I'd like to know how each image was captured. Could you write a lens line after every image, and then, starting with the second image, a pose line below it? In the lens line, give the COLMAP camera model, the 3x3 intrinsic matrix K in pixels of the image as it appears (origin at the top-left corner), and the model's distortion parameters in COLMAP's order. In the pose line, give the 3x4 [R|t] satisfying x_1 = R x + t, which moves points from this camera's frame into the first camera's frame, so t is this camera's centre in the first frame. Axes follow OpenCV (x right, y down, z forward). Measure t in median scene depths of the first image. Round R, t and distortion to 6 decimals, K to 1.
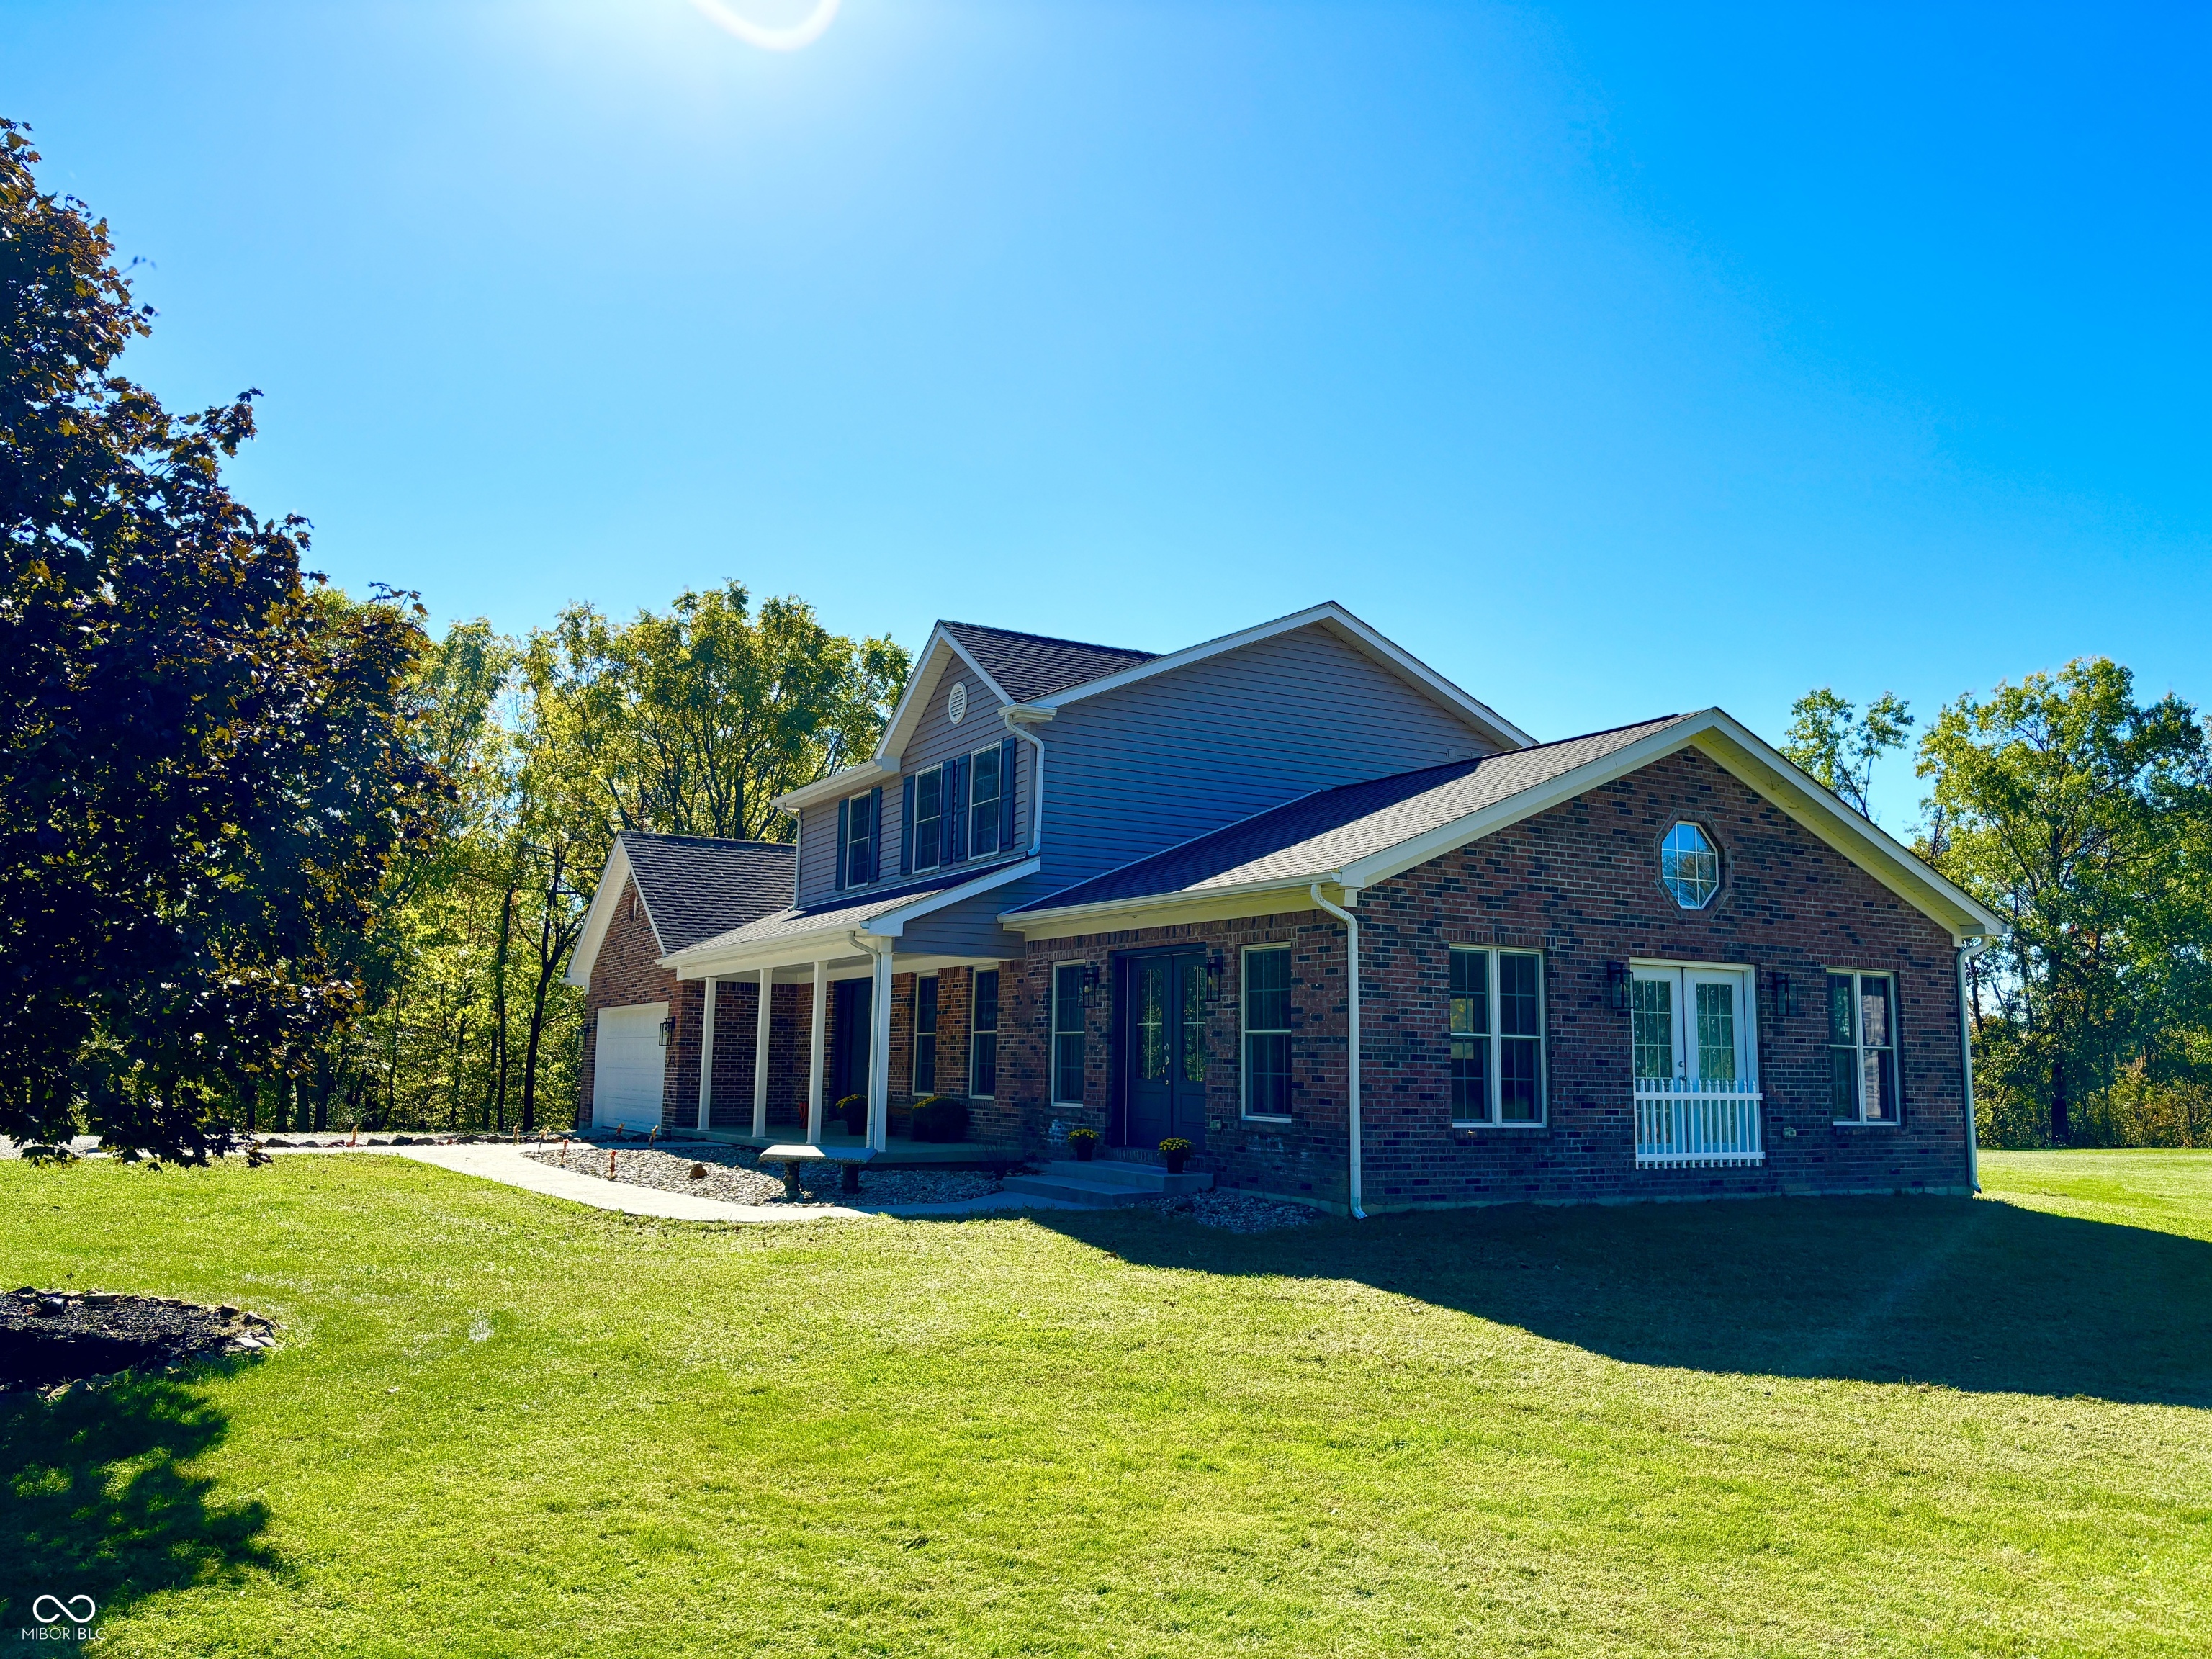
lens RADIAL K [[1664.0, 0, 1108.4], [0, 1664.0, 840.2], [0, 0, 1]] dist [0.047407, -0.049926]
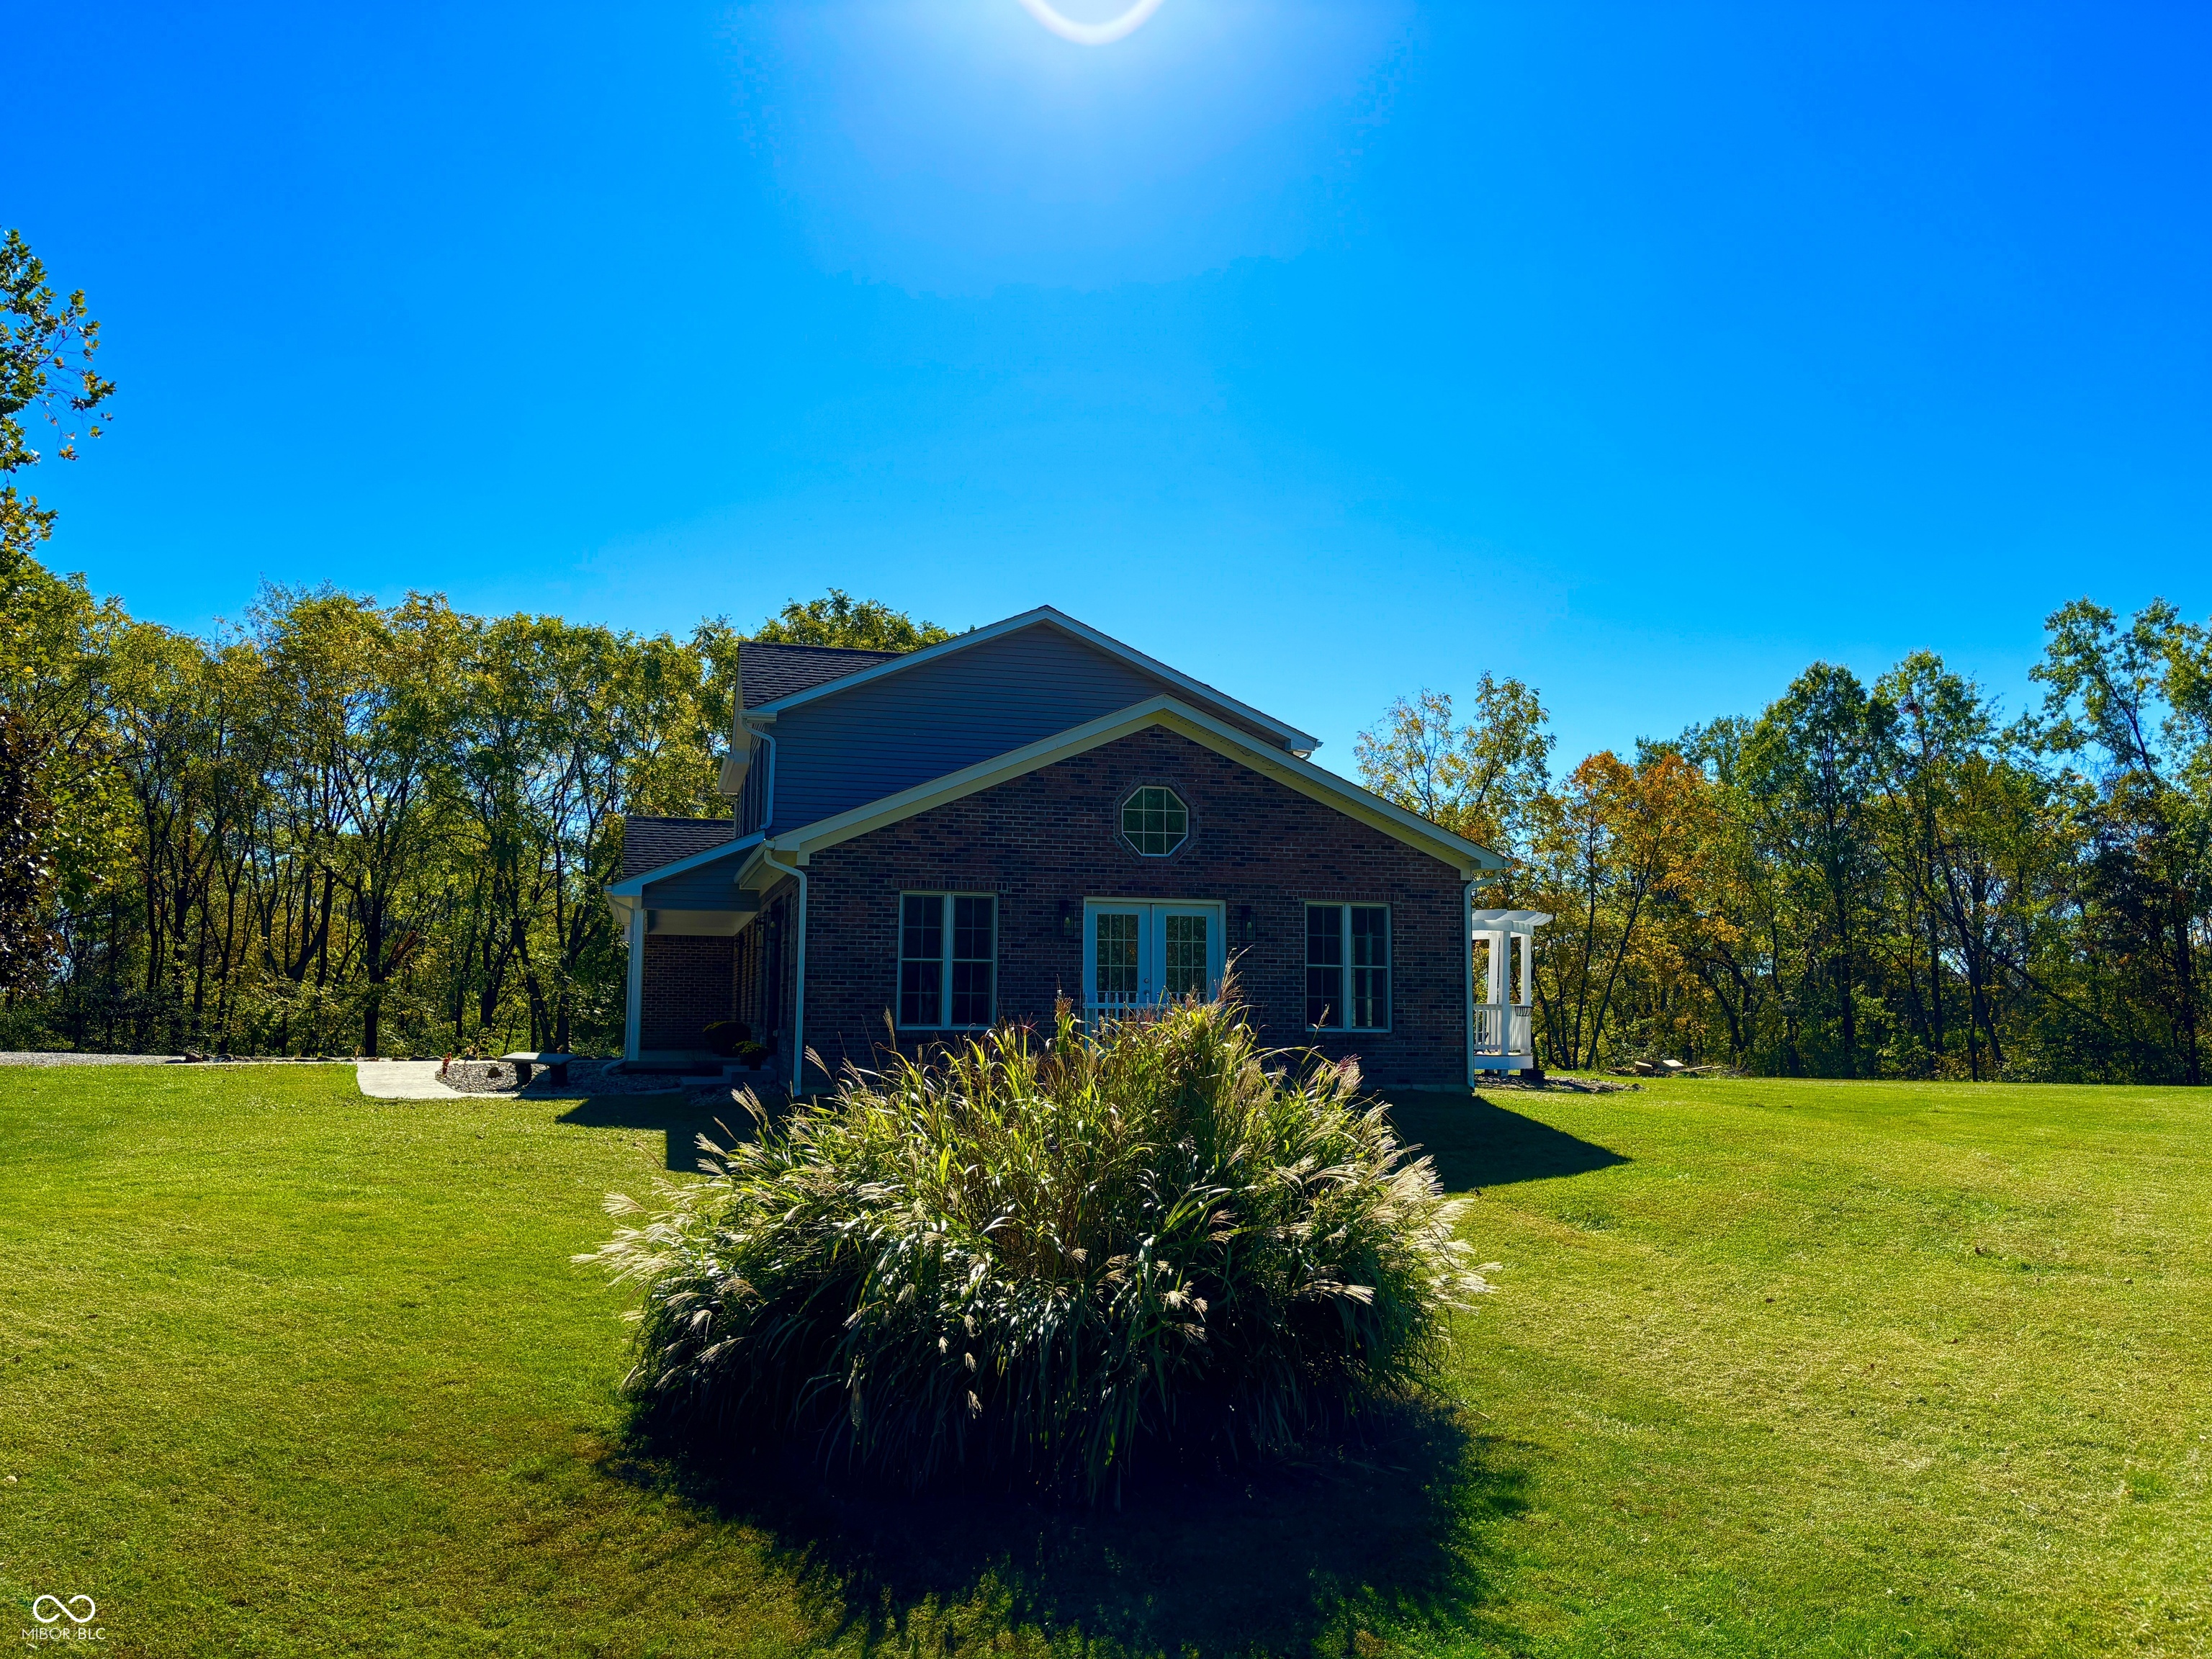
lens RADIAL K [[1664.0, 0, 1095.7], [0, 1664.0, 810.5], [0, 0, 1]] dist [0.047407, -0.049926]
pose [[0.966821, -0.038704, -0.252505, 0.607398], [0.041056, 0.999149, 0.004051, 0.000237], [0.252133, -0.014283, 0.967587, -0.202162]]
